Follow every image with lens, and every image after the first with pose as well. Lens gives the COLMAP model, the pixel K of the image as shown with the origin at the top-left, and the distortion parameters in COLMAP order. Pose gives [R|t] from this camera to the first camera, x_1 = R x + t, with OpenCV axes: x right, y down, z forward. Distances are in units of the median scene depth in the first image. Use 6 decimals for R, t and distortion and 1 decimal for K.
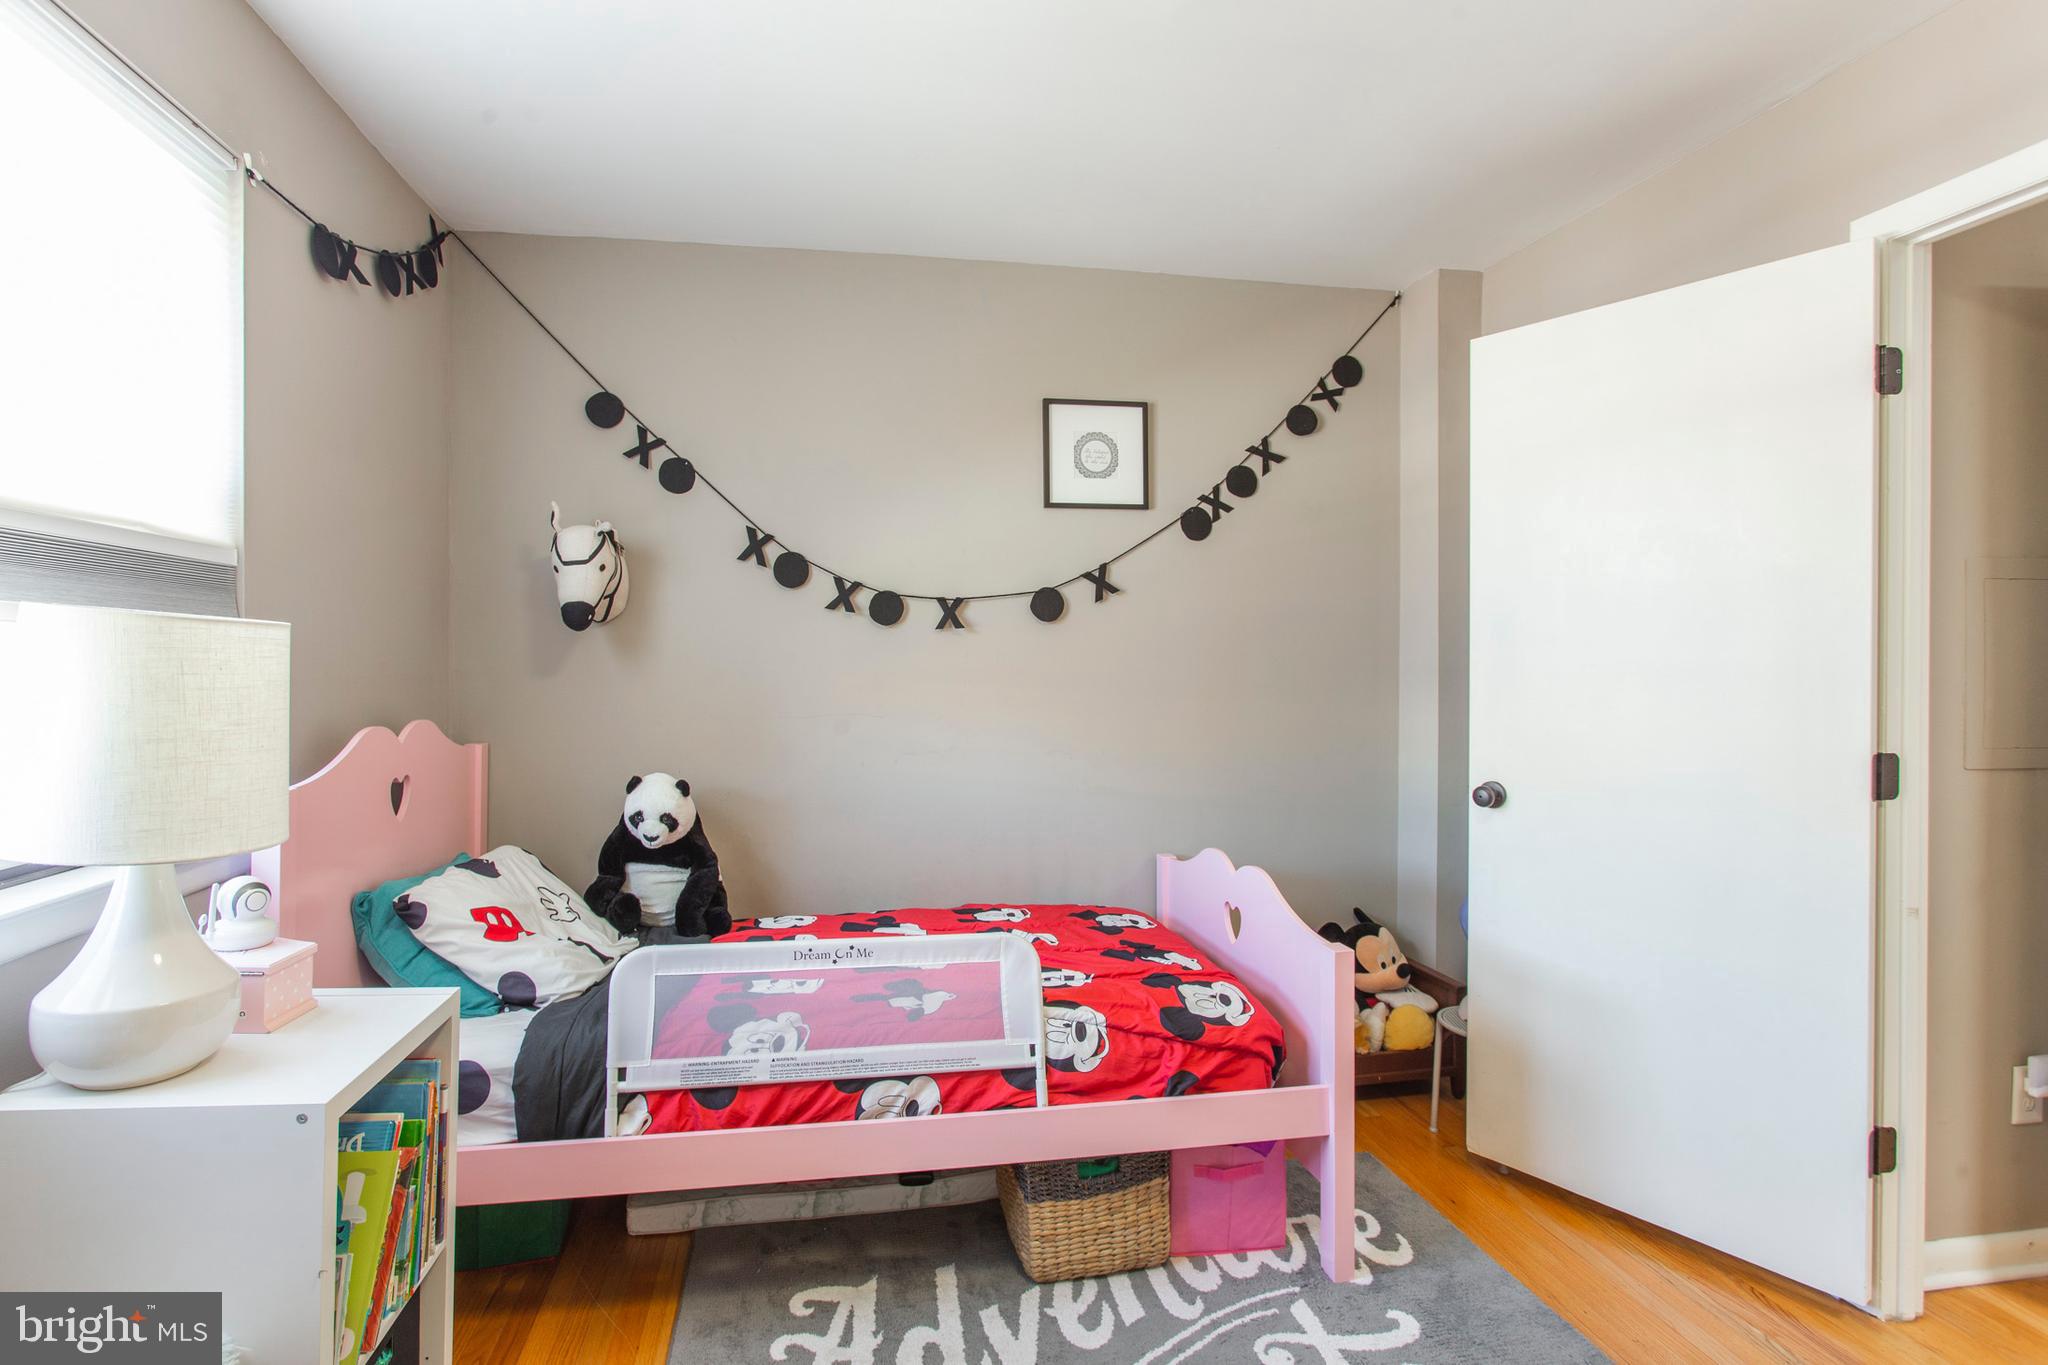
lens RADIAL K [[1007.1, 0, 994.5], [0, 1007.1, 651.1], [0, 0, 1]] dist [-0.019685, 0.011126]
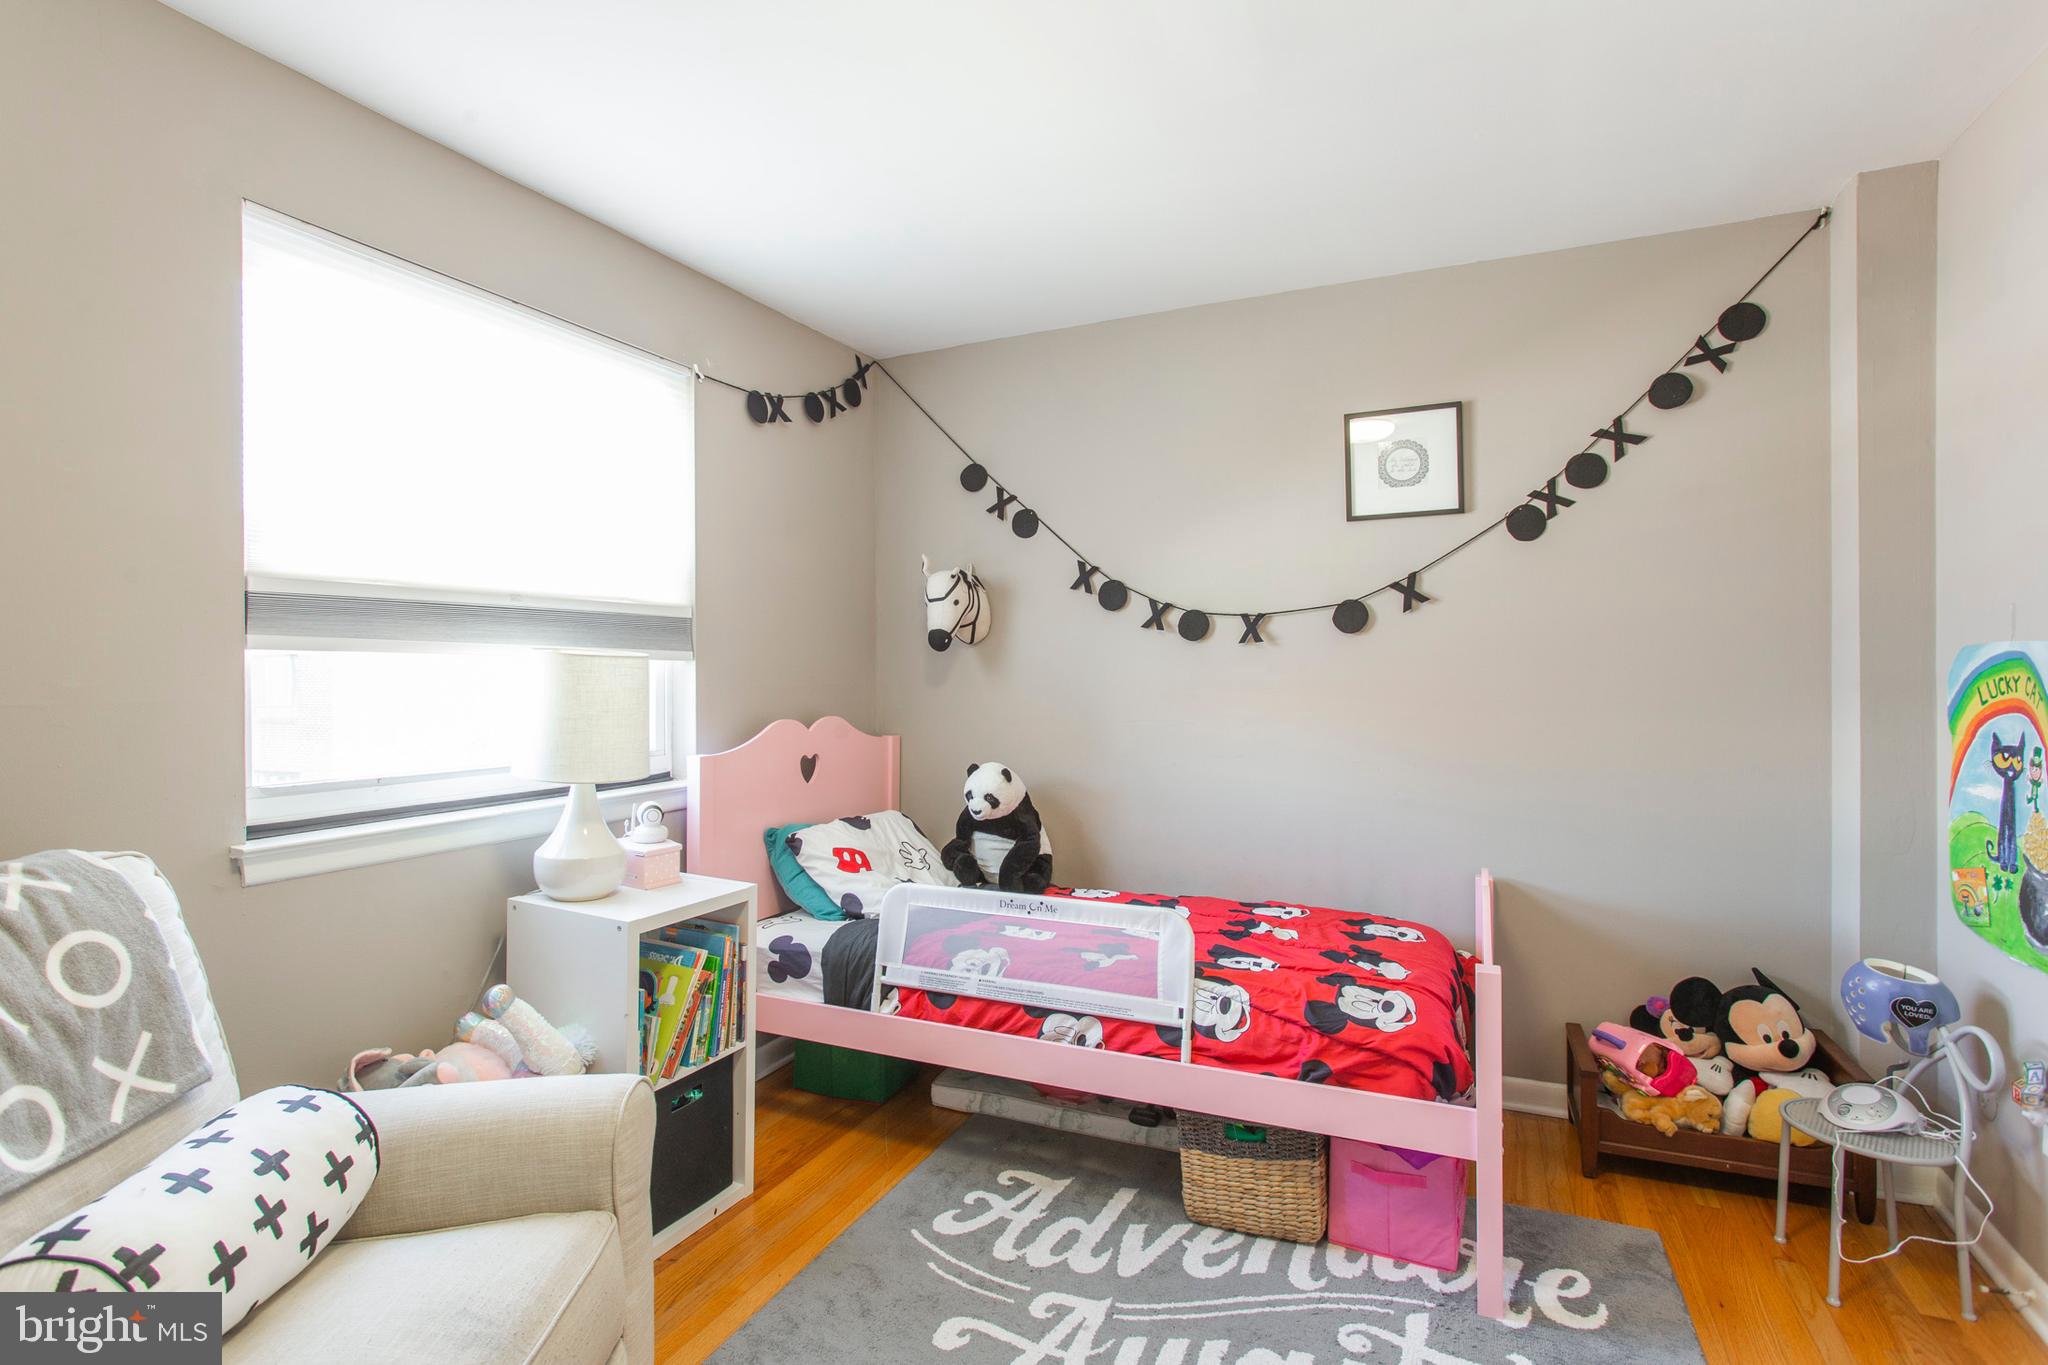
lens RADIAL K [[1013.0, 0, 994.6], [0, 1013.0, 659.4], [0, 0, 1]] dist [-0.014784, 0.016039]
pose [[0.823768, -0.012360, -0.566793, 0.487446], [0.011721, 0.999920, -0.004770, -0.003244], [0.566806, -0.002714, 0.823847, -0.065625]]
